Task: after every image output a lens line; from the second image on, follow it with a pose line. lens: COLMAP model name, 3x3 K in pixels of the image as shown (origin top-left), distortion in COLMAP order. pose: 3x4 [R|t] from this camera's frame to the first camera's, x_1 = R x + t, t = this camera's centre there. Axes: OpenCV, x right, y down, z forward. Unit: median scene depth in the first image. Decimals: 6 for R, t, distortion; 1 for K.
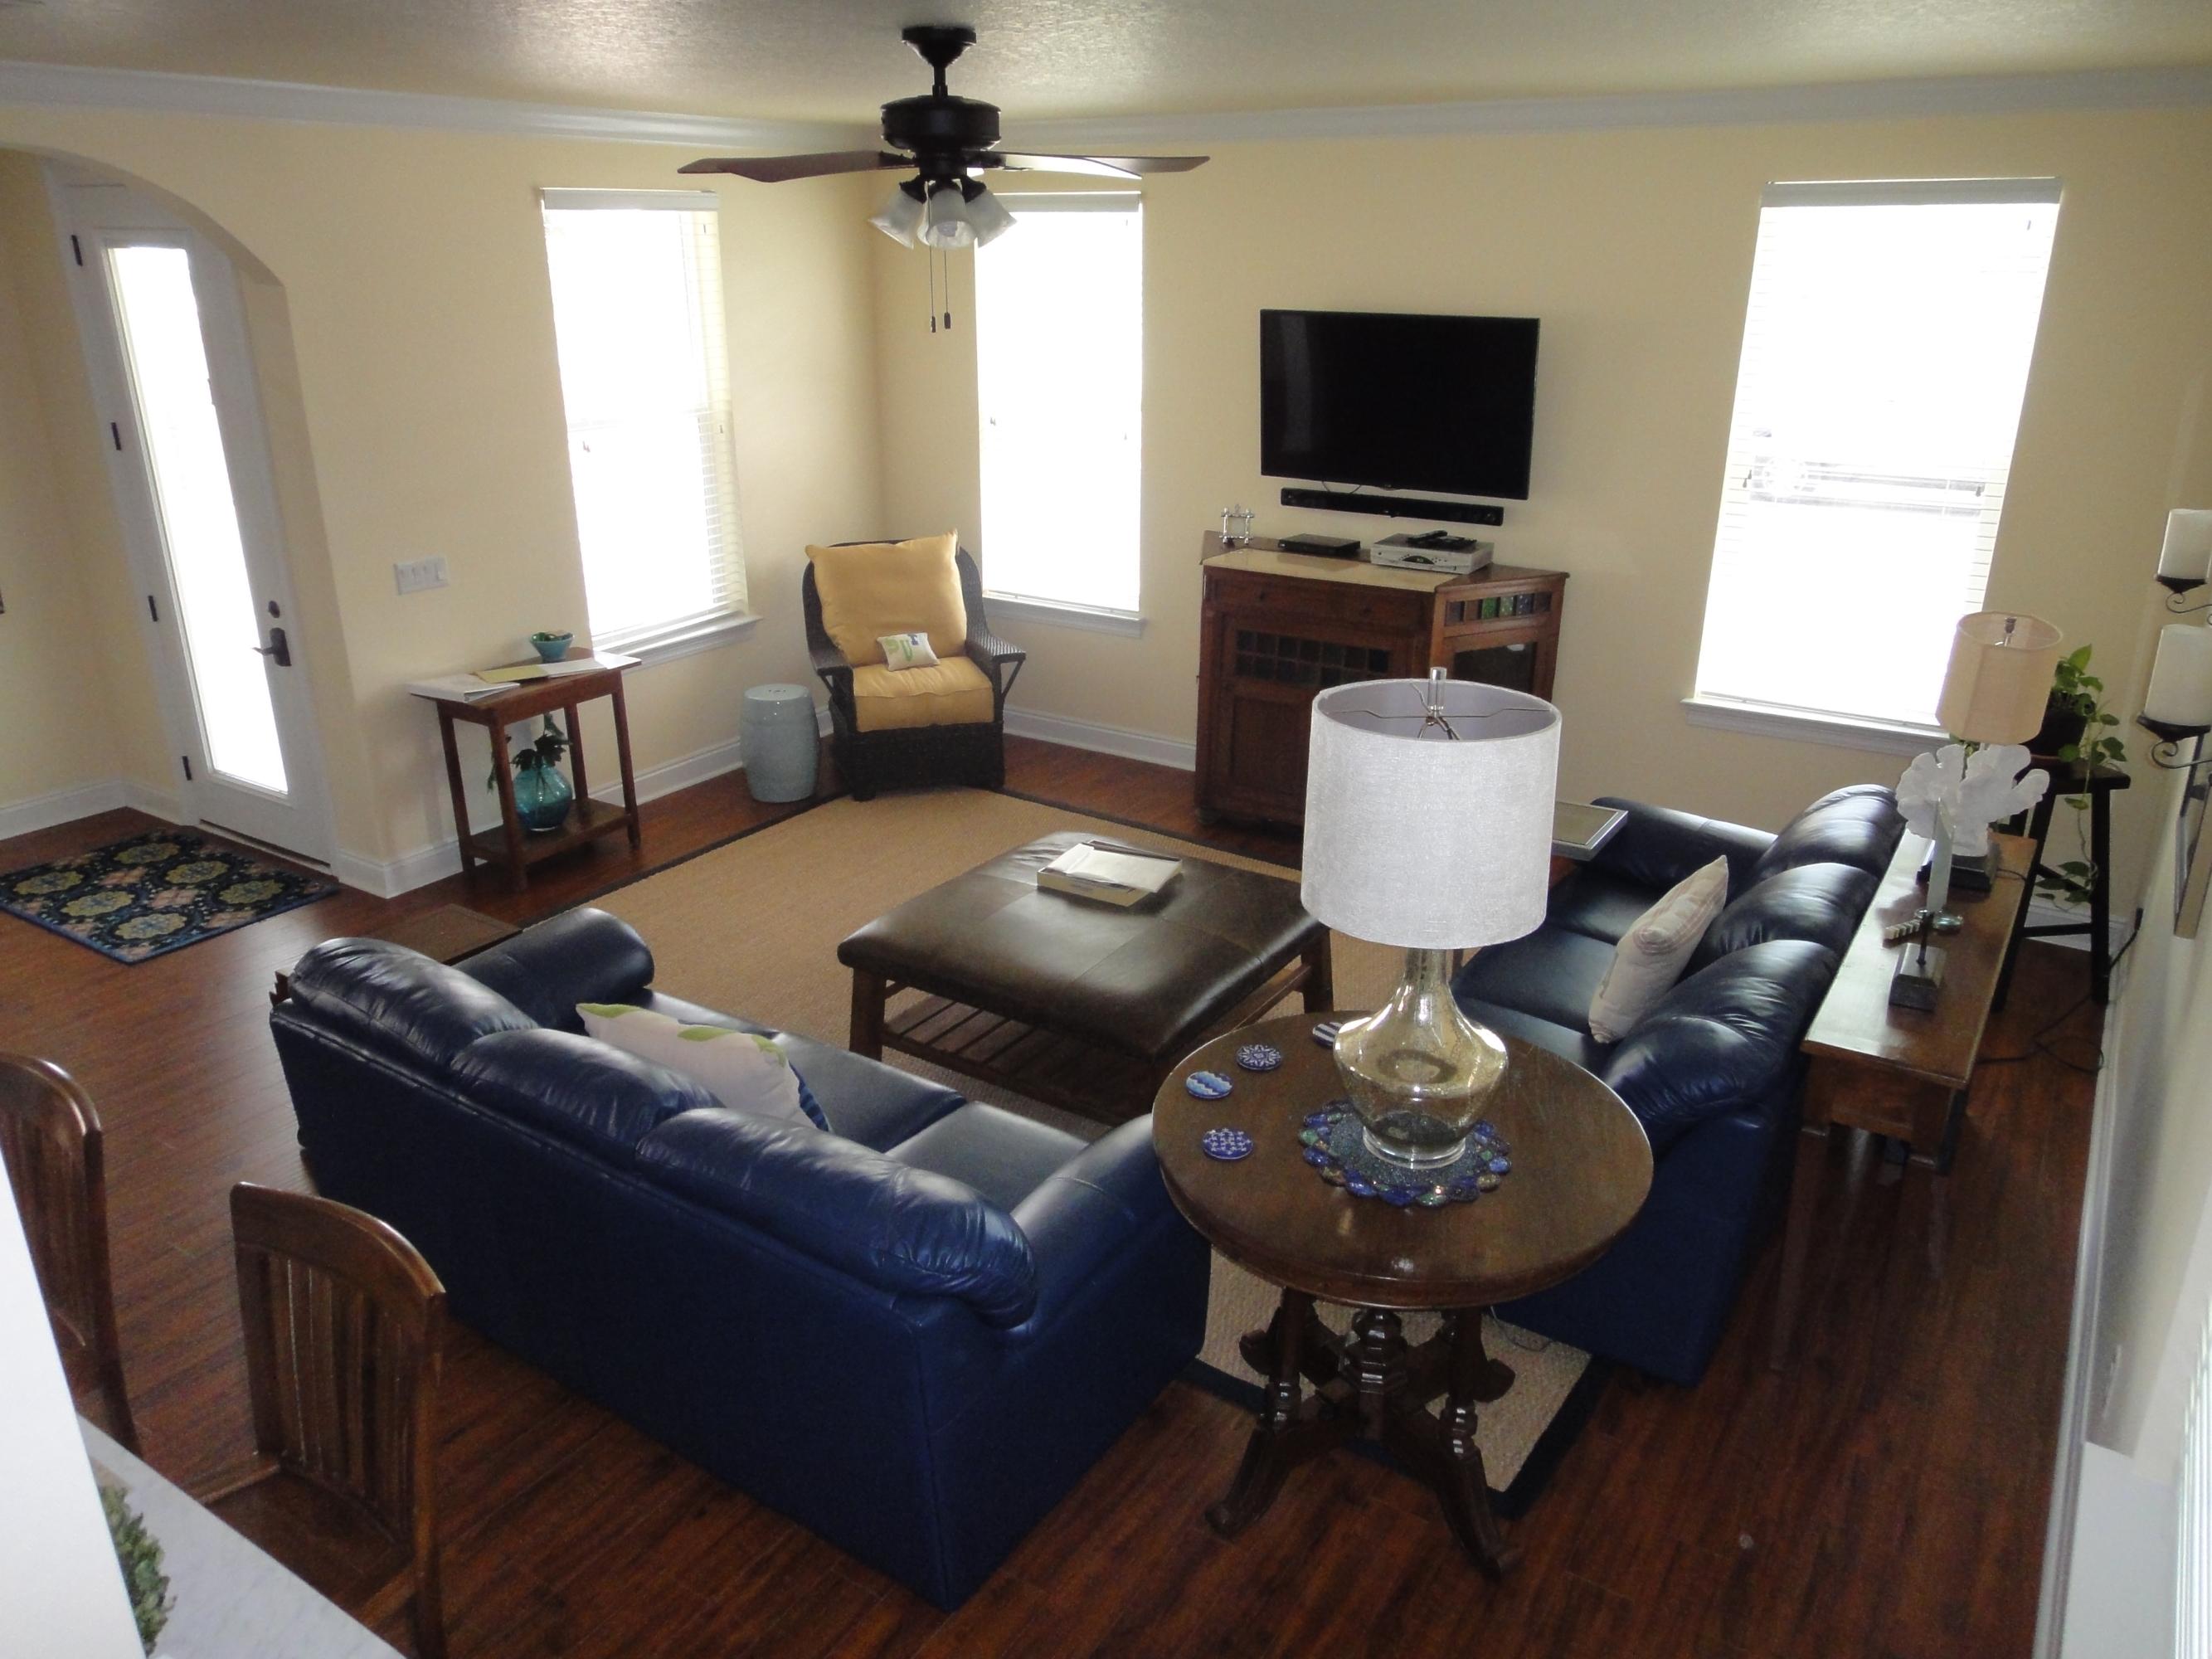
lens RADIAL K [[1569.3, 0, 1103.4], [0, 1569.3, 831.0], [0, 0, 1]] dist [0.006798, -0.005987]
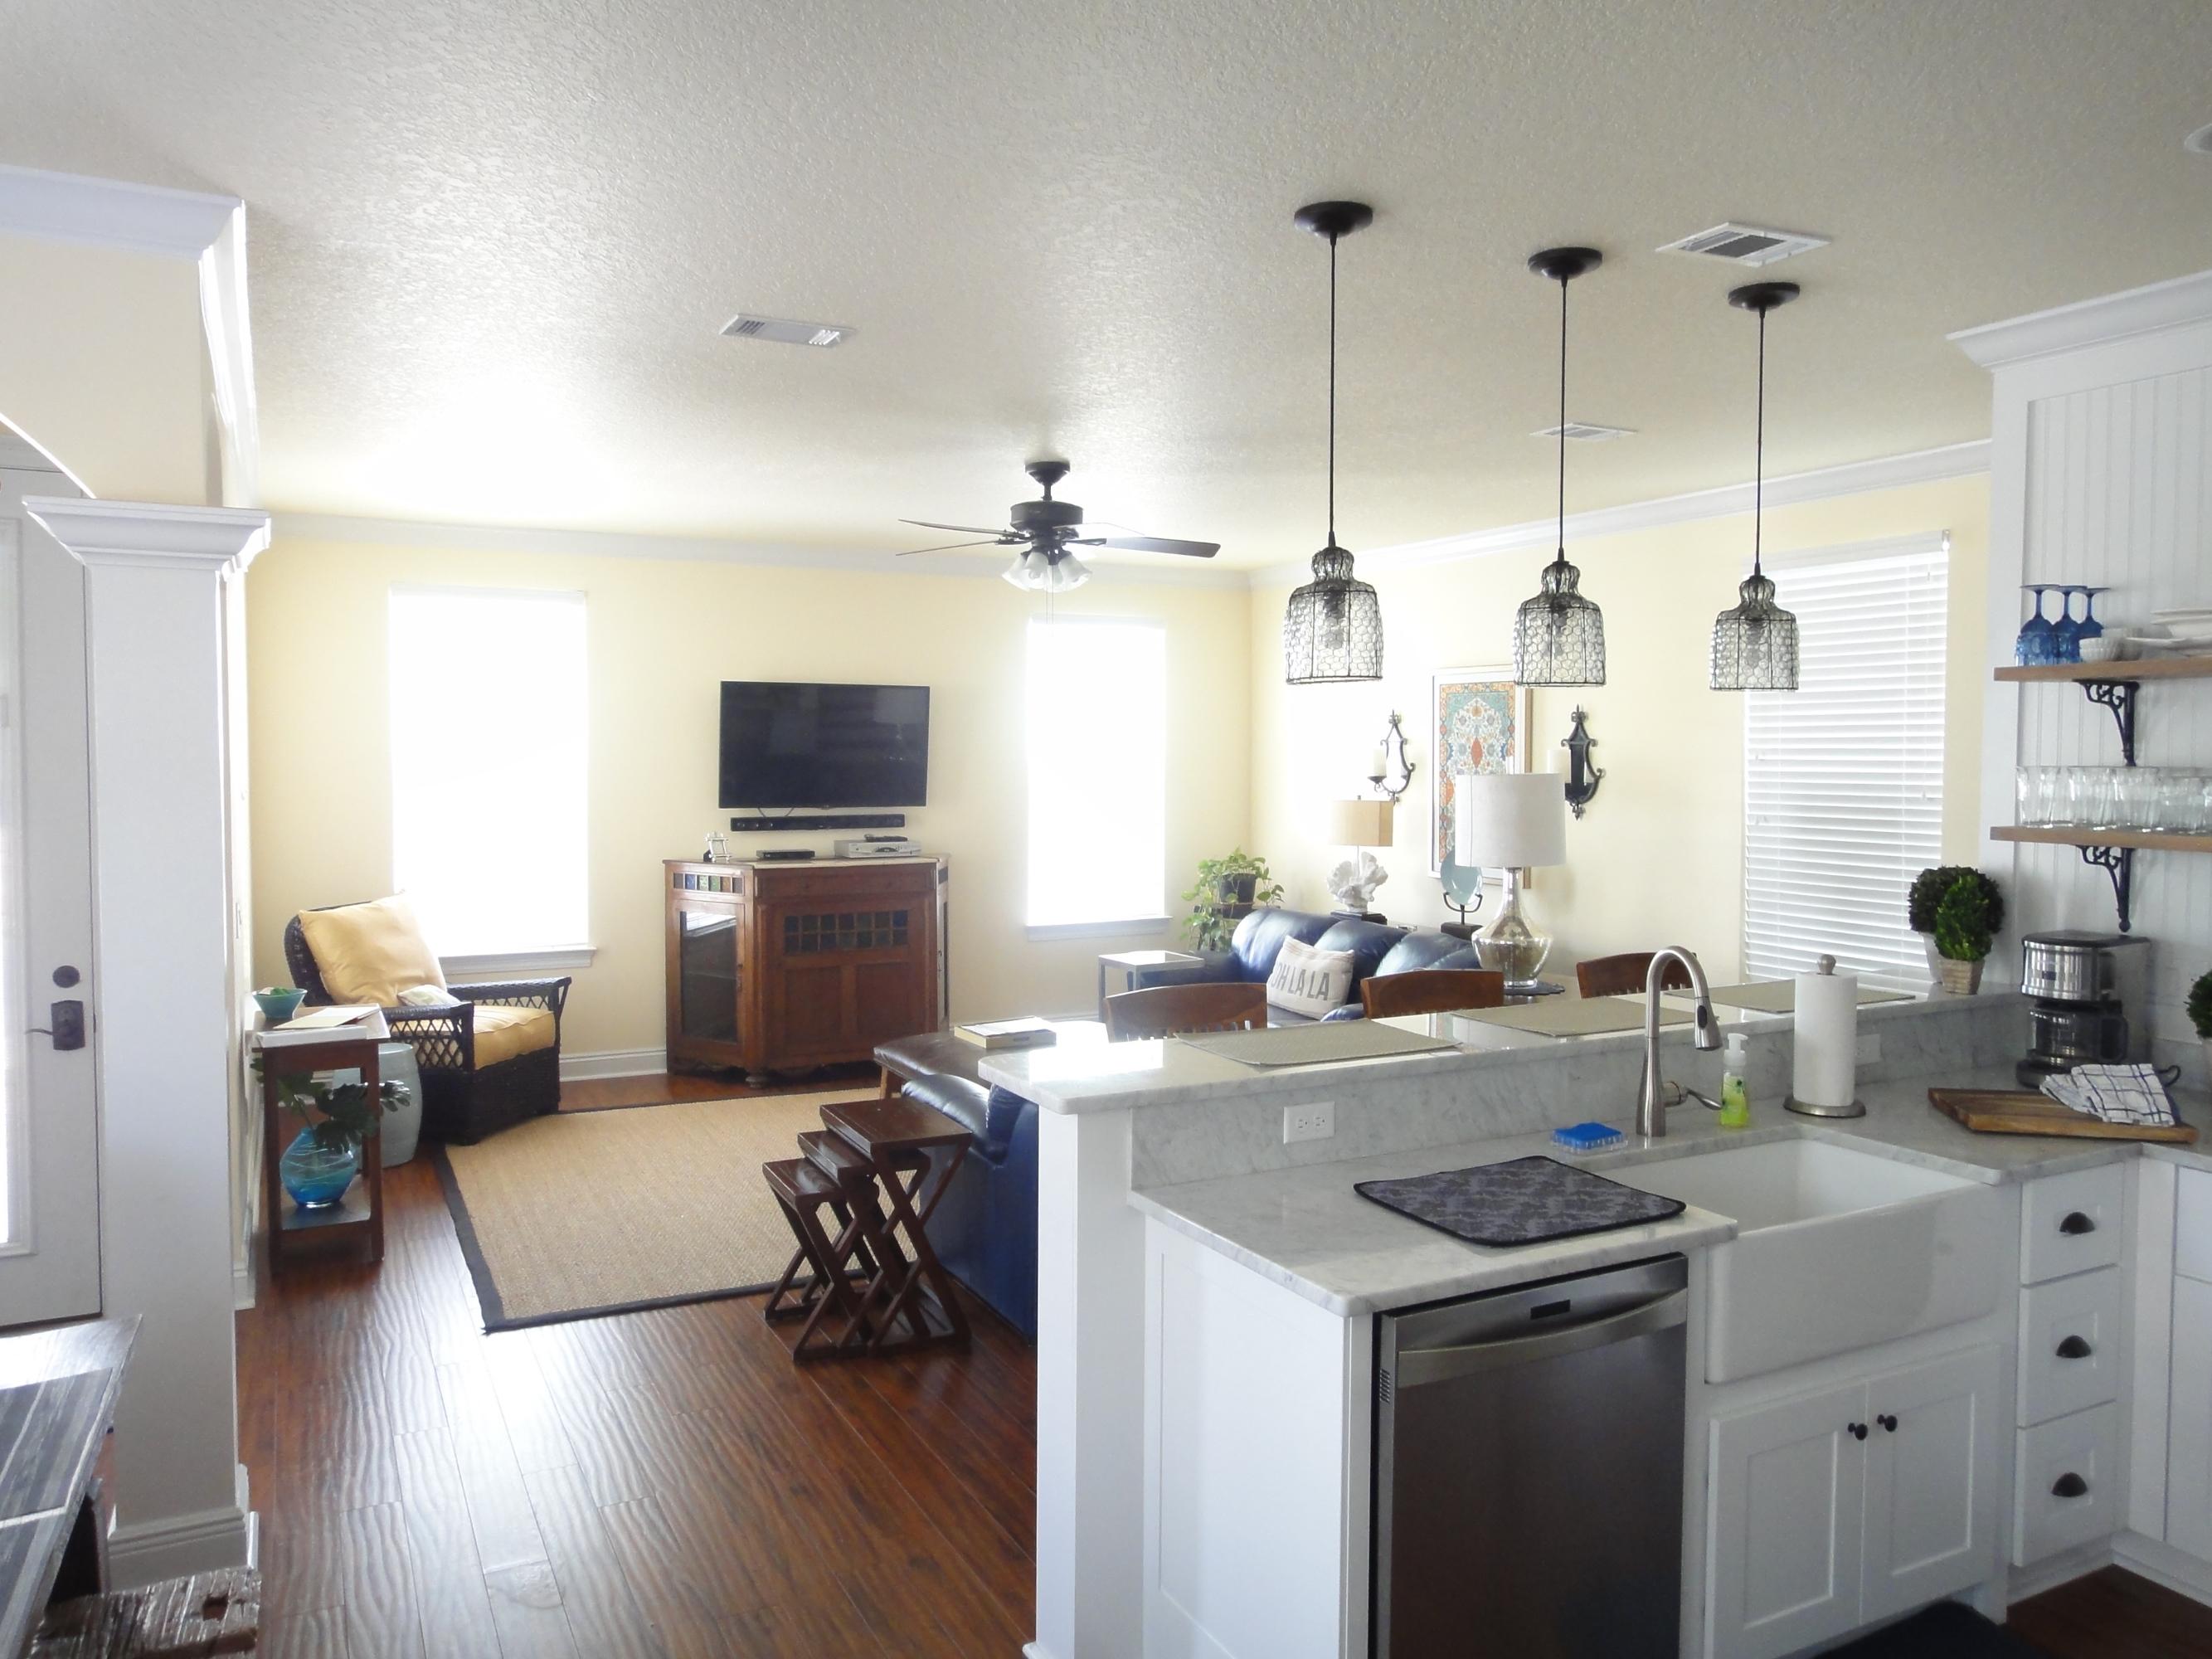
lens RADIAL K [[1569.3, 0, 1103.4], [0, 1569.3, 831.0], [0, 0, 1]] dist [0.006798, -0.005987]
pose [[0.494833, -0.044632, 0.867841, -0.885275], [0.306798, 0.943342, -0.126418, 0.044992], [-0.813028, 0.328808, 0.480489, 0.167359]]
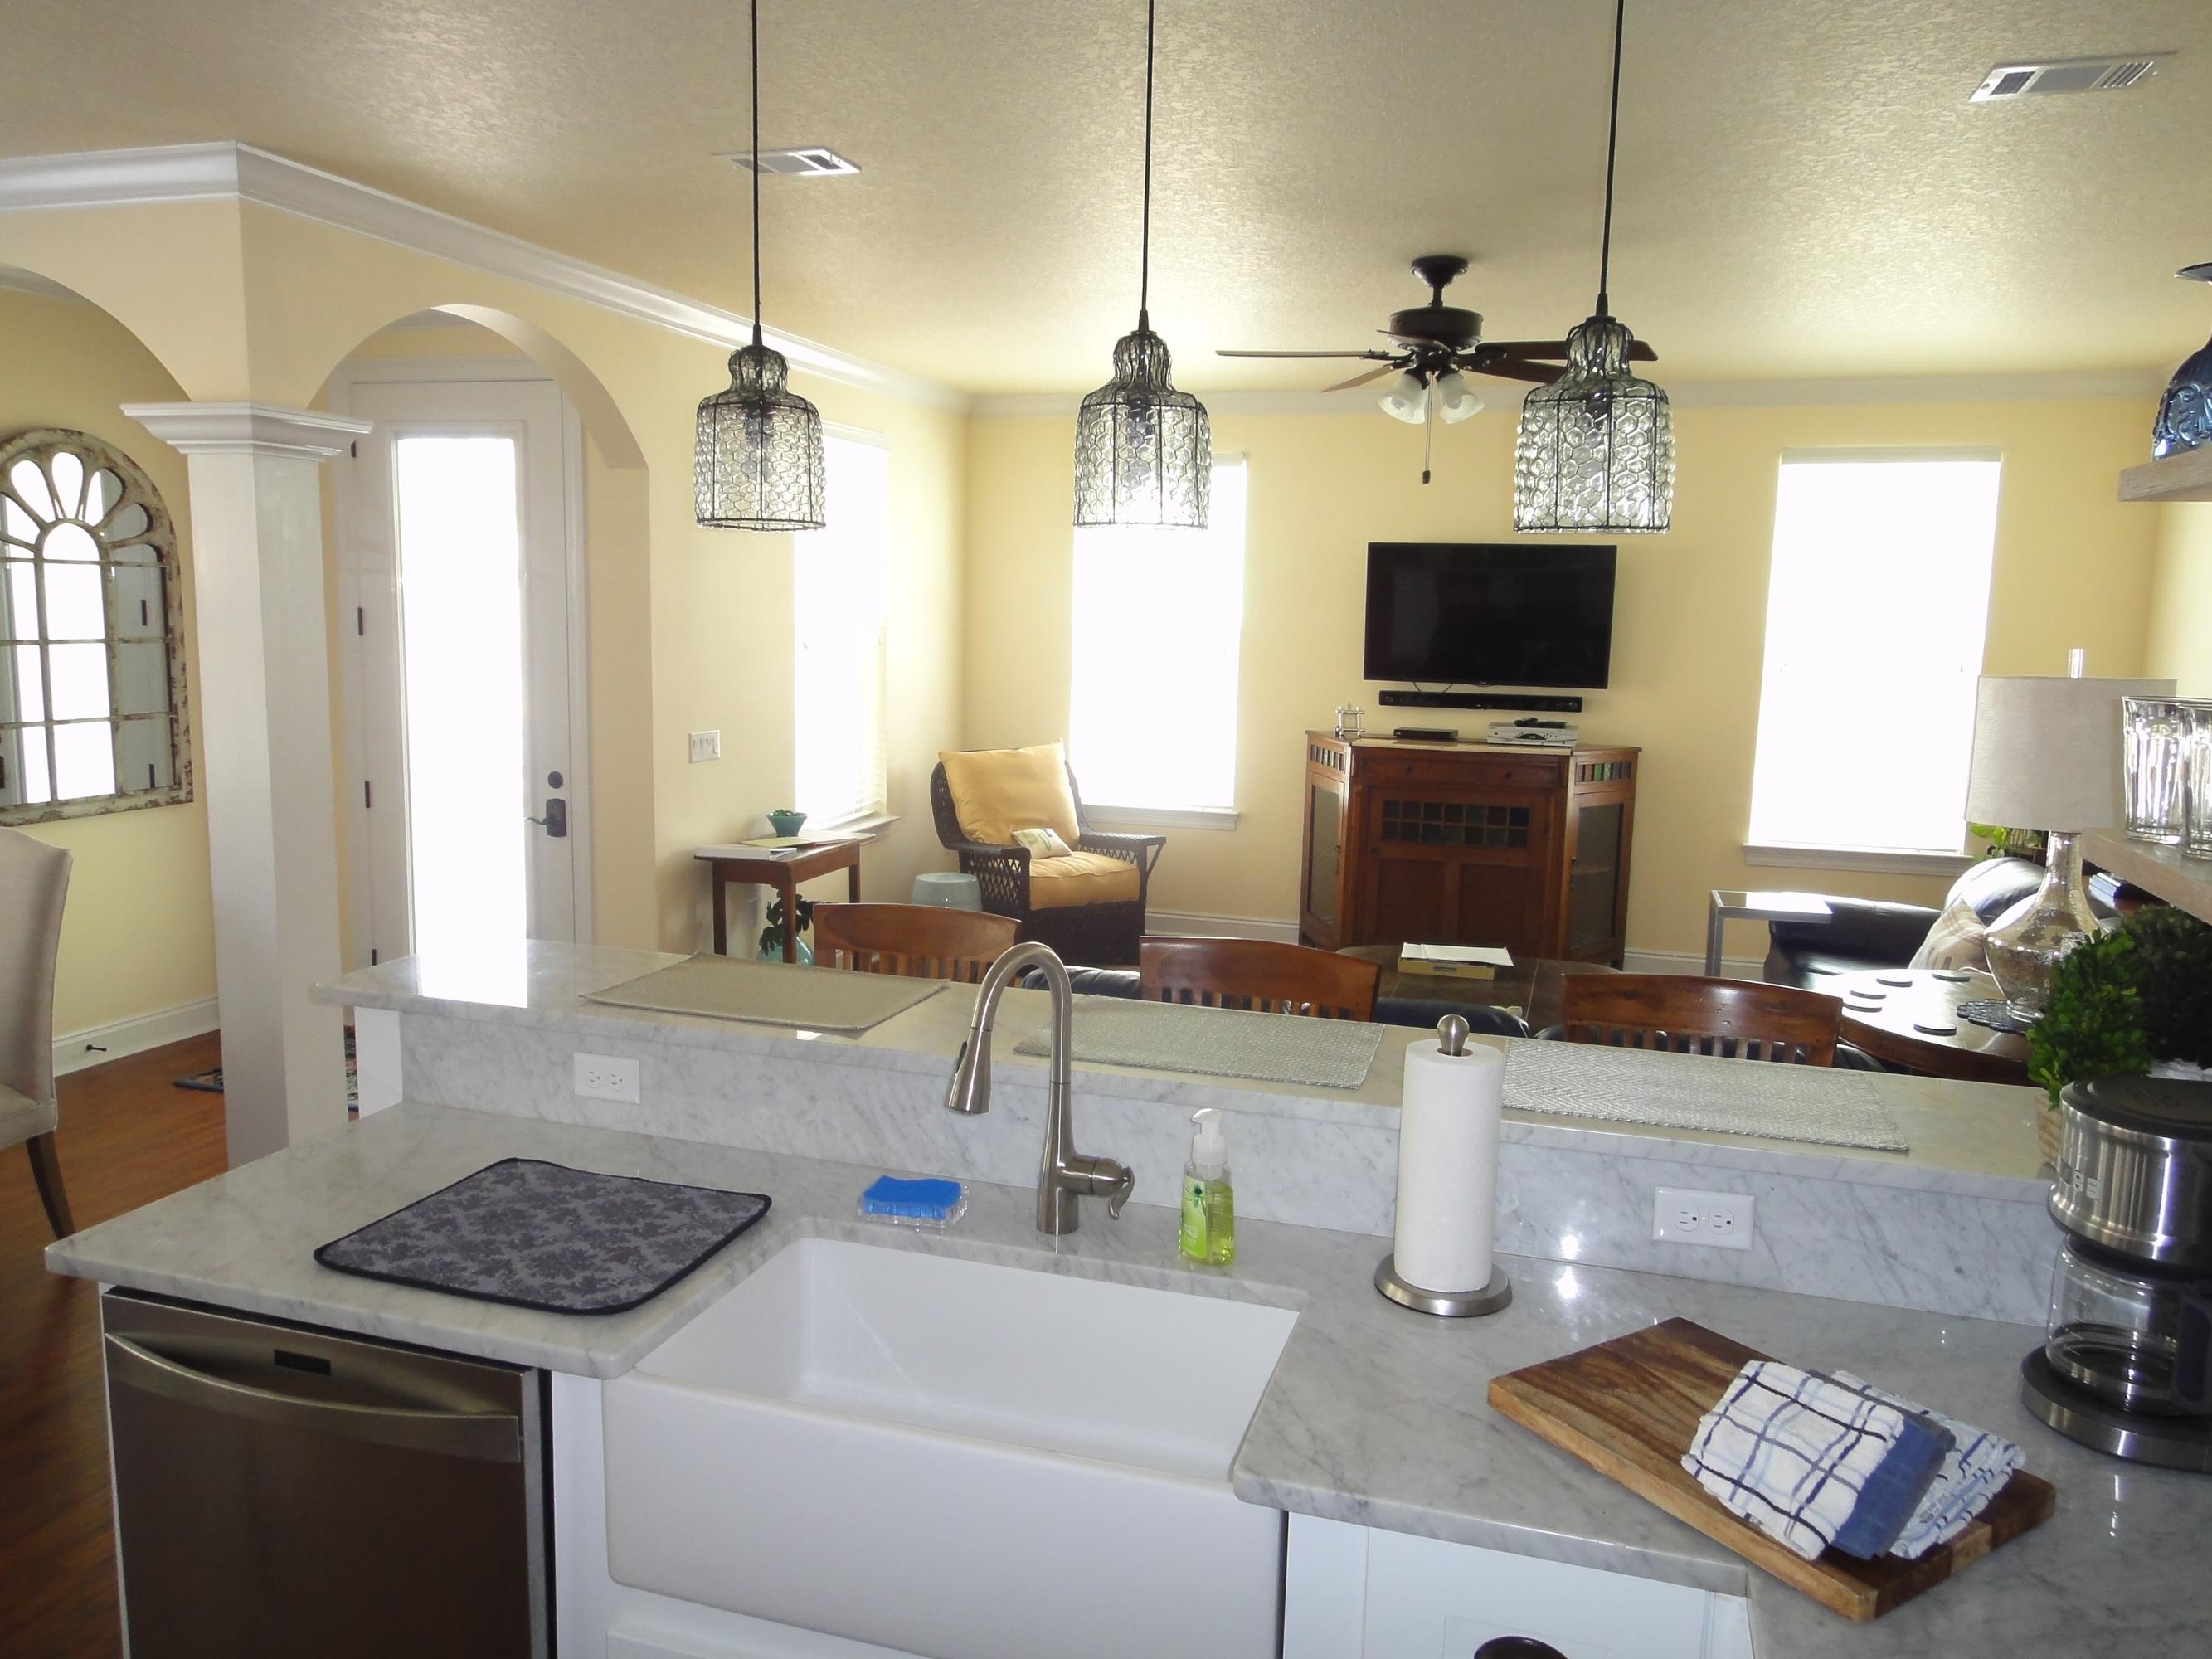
lens RADIAL K [[1569.3, 0, 1103.4], [0, 1569.3, 831.0], [0, 0, 1]] dist [0.006798, -0.005987]
pose [[0.963556, -0.018980, 0.266834, -0.427610], [0.075901, 0.975884, -0.204668, 0.116506], [-0.256514, 0.217462, 0.941759, -0.033429]]
